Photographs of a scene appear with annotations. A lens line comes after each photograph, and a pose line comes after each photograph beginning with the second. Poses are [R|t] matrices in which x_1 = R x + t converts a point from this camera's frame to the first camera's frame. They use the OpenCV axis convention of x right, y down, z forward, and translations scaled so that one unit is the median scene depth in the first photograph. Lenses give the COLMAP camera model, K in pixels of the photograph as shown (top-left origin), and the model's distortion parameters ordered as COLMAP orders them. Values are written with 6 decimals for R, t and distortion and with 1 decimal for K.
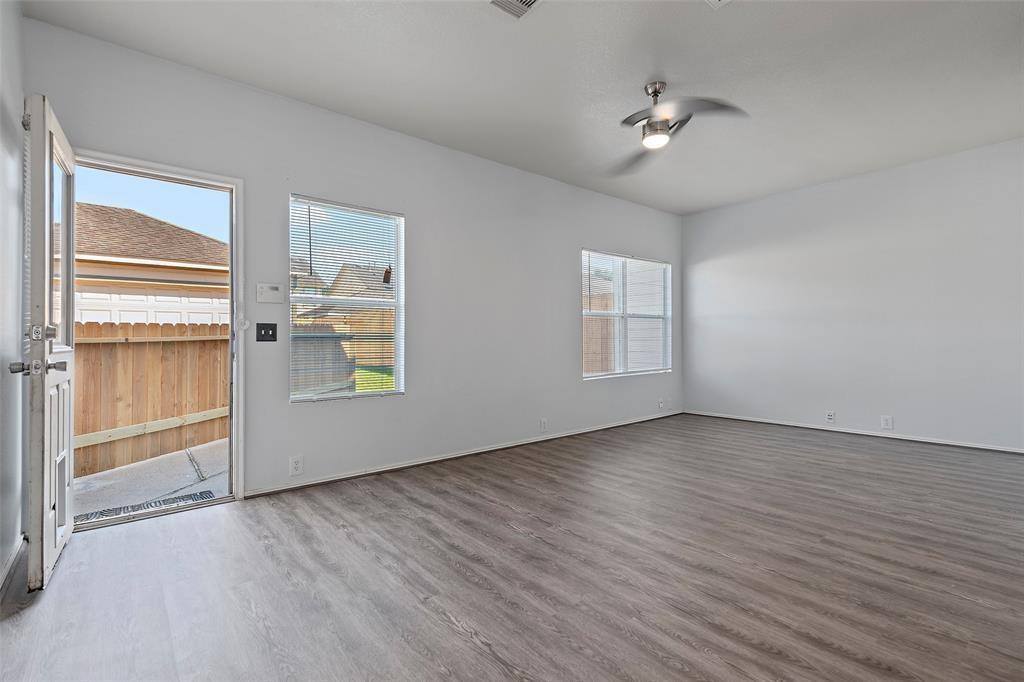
lens RADIAL K [[450.7, 0, 515.1], [0, 450.7, 340.9], [0, 0, 1]] dist [0.005316, -0.000511]
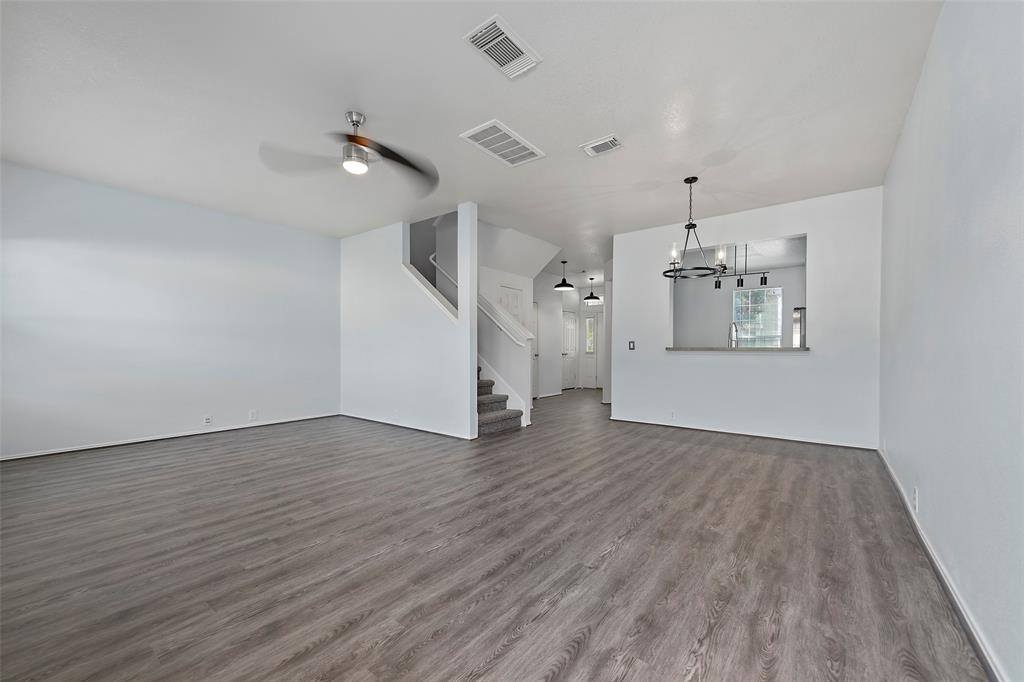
lens RADIAL K [[405.2, 0, 512.5], [0, 405.2, 343.4], [0, 0, 1]] dist [0.003963, -0.000511]
pose [[-0.194367, 0.019914, 0.980727, -0.910596], [0.000682, 0.999796, -0.020166, 0.010347], [-0.980929, -0.003250, -0.194341, 1.069142]]
